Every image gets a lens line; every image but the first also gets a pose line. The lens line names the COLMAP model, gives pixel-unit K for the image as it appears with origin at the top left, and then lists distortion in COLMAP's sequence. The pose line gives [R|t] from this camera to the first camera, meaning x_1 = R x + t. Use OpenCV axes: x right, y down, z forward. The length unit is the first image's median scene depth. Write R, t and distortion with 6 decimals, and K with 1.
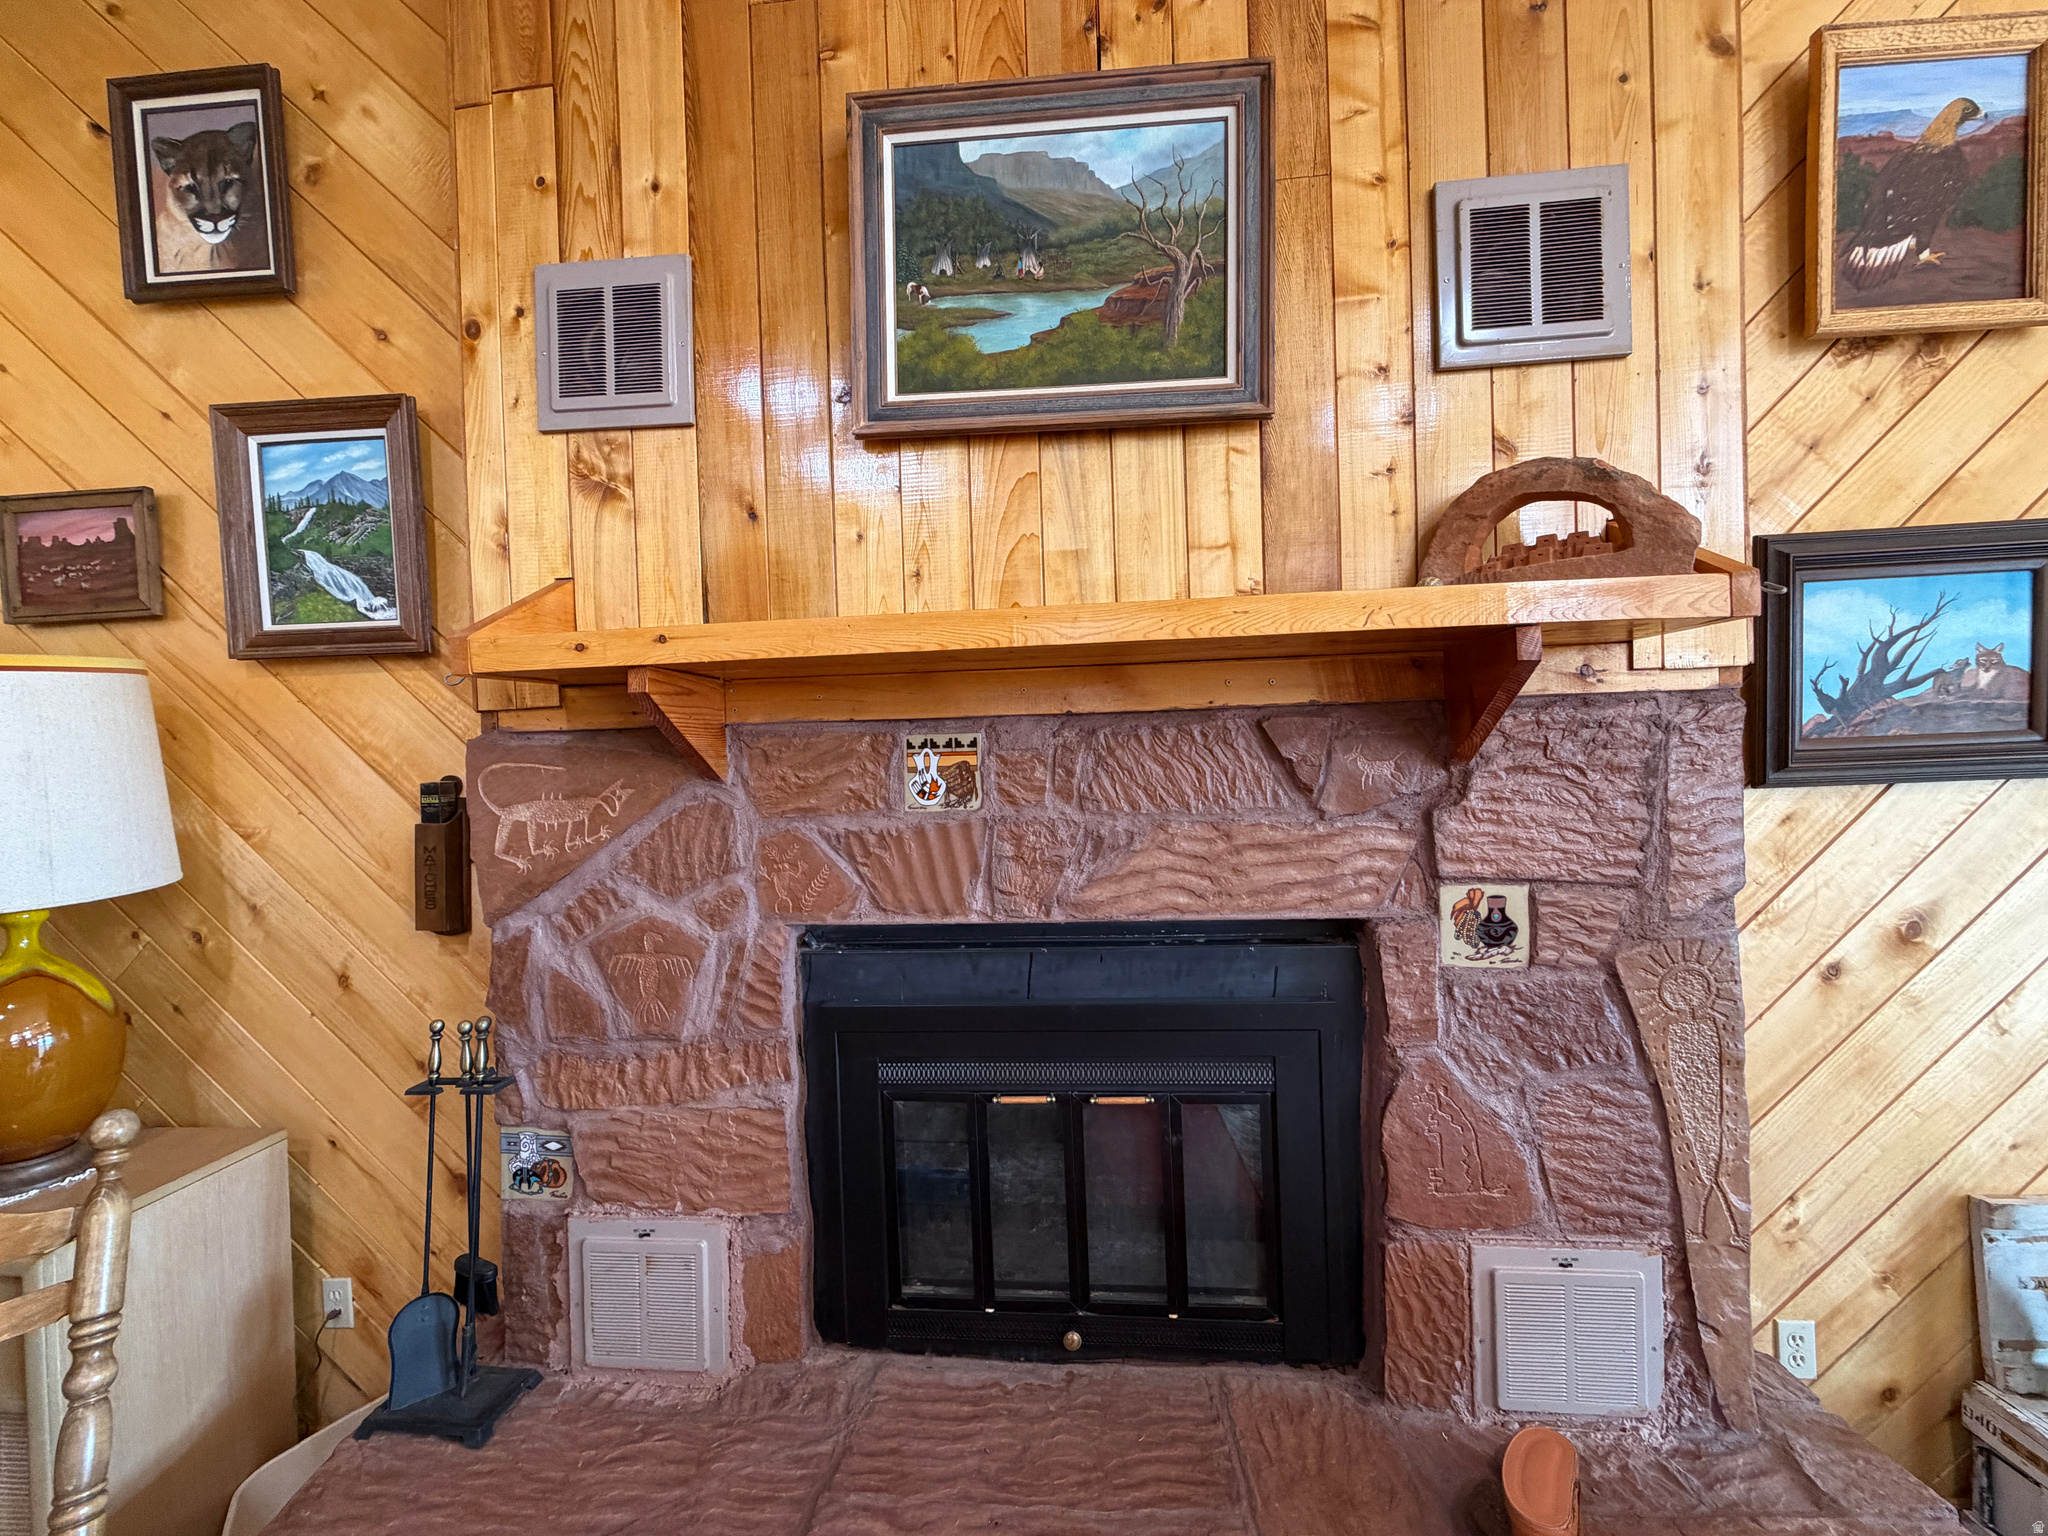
lens RADIAL K [[813.4, 0, 1024.9], [0, 813.4, 772.7], [0, 0, 1]] dist [0.002585, -0.000682]
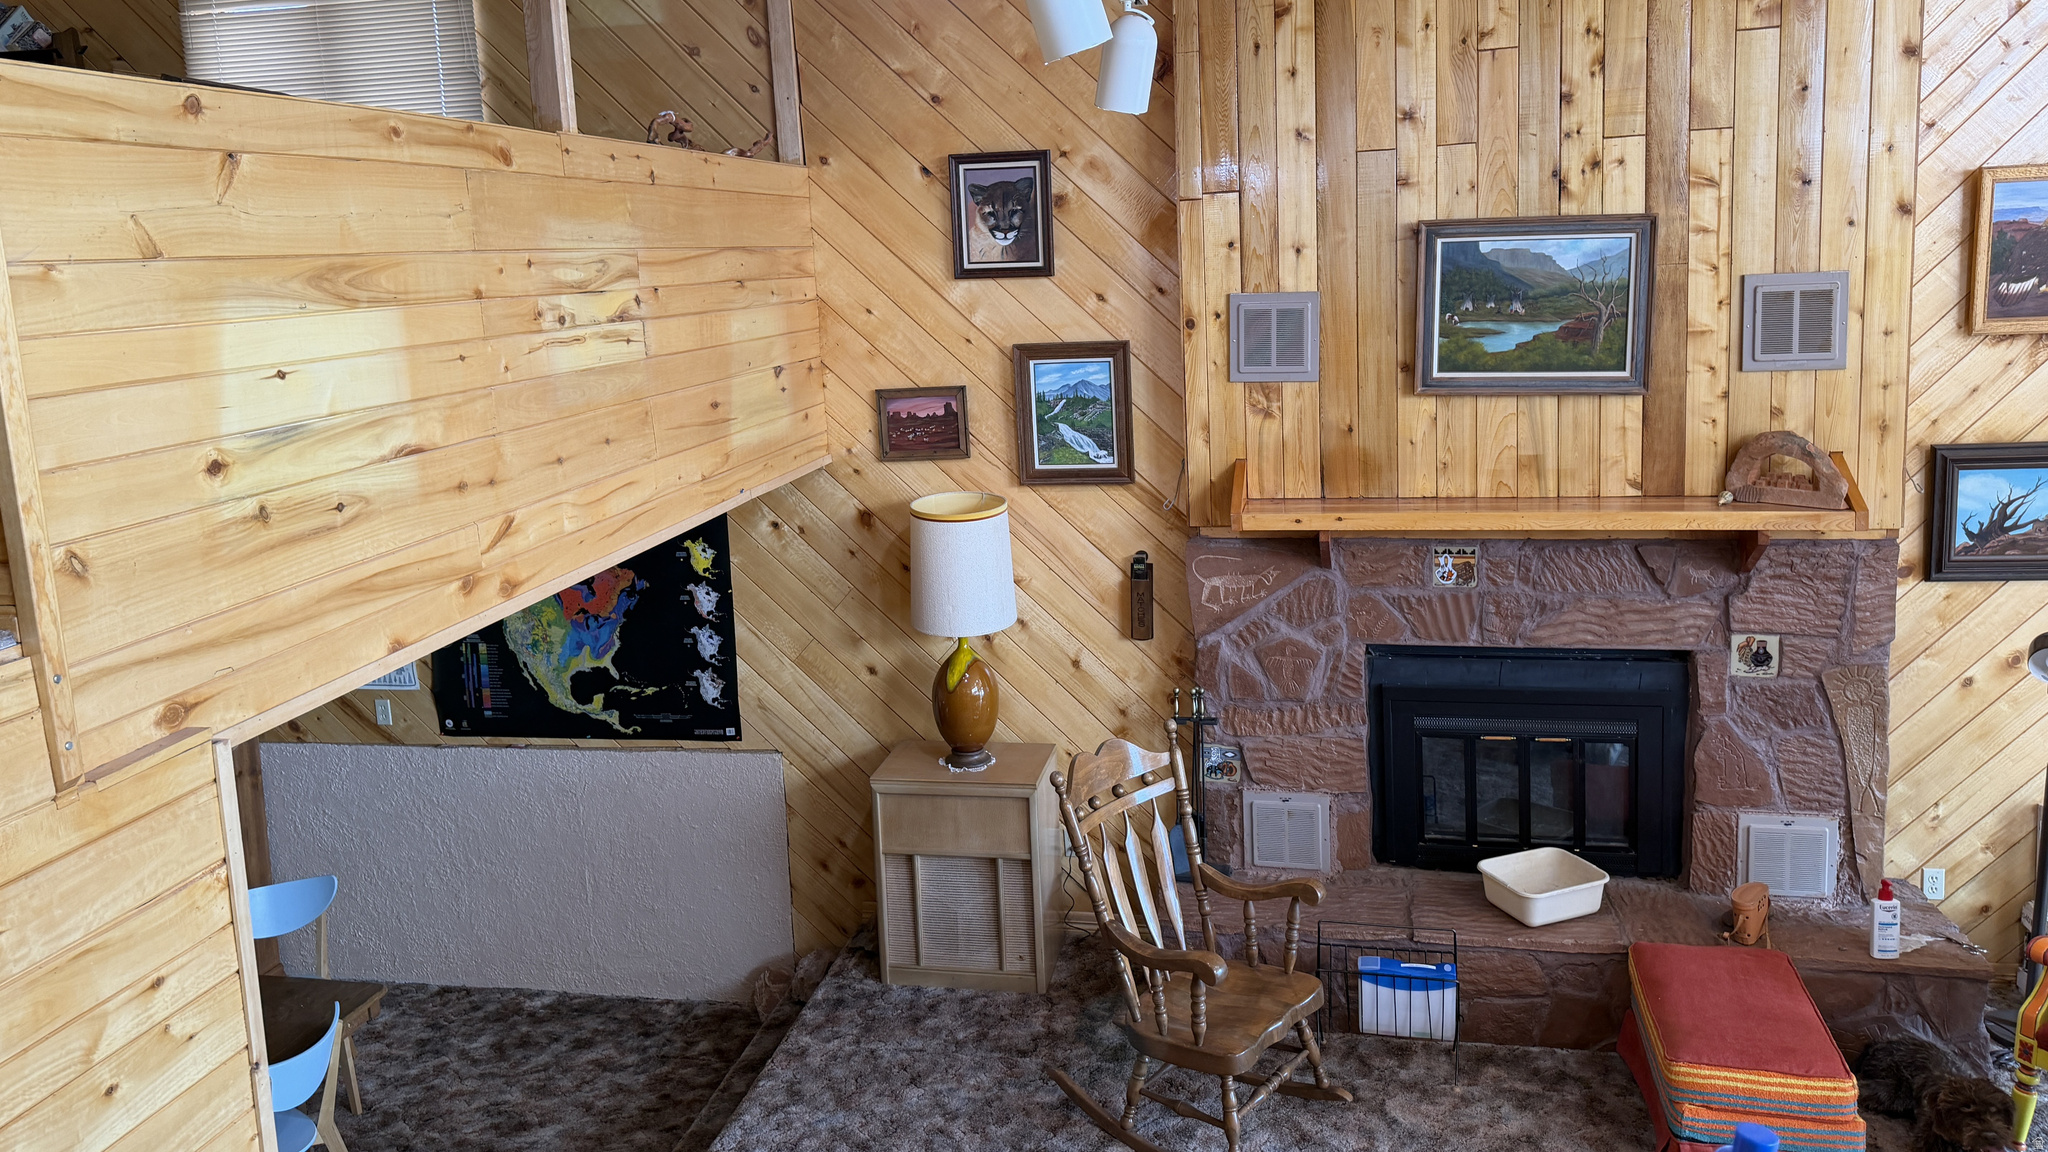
lens RADIAL K [[1414.8, 0, 1003.5], [0, 1414.8, 462.3], [0, 0, 1]] dist [0.036093, -0.051932]
pose [[0.990433, 0.002216, -0.137978, -0.681321], [0.015634, 0.991632, 0.128148, -0.674433], [0.137107, -0.129079, 0.982110, -2.319827]]
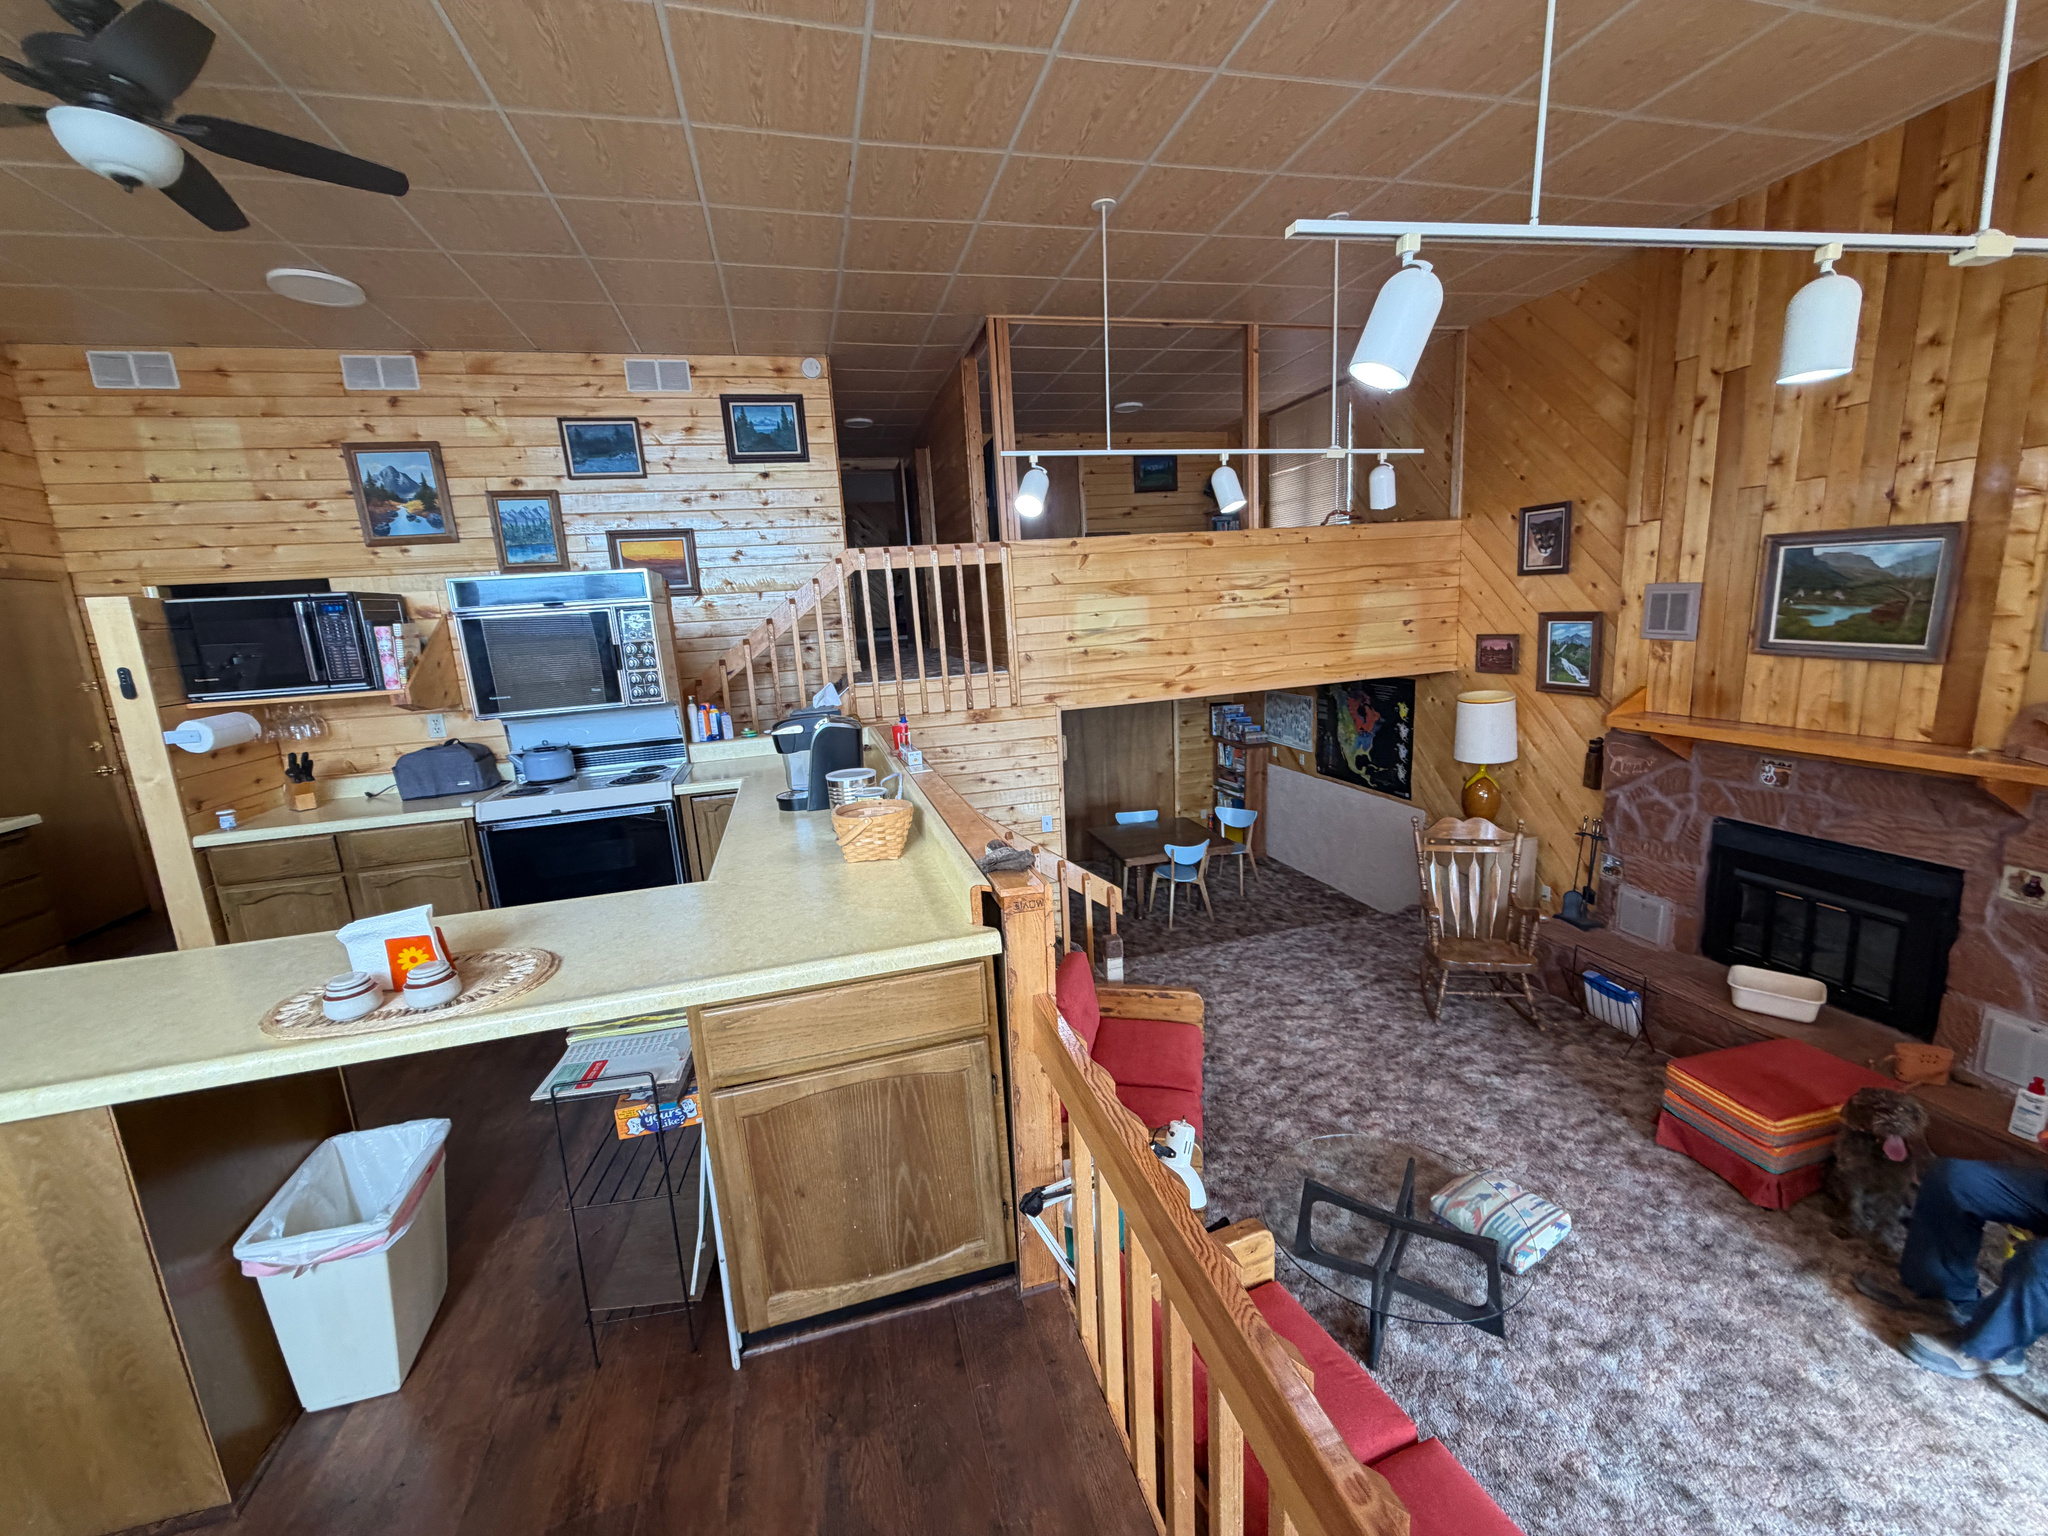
lens RADIAL K [[813.4, 0, 1026.3], [0, 813.4, 765.4], [0, 0, 1]] dist [0.002585, -0.000682]
pose [[0.336190, 0.189445, -0.922544, 1.582455], [0.033725, 0.976510, 0.212817, -0.700141], [0.941190, -0.102660, 0.321903, -2.266972]]
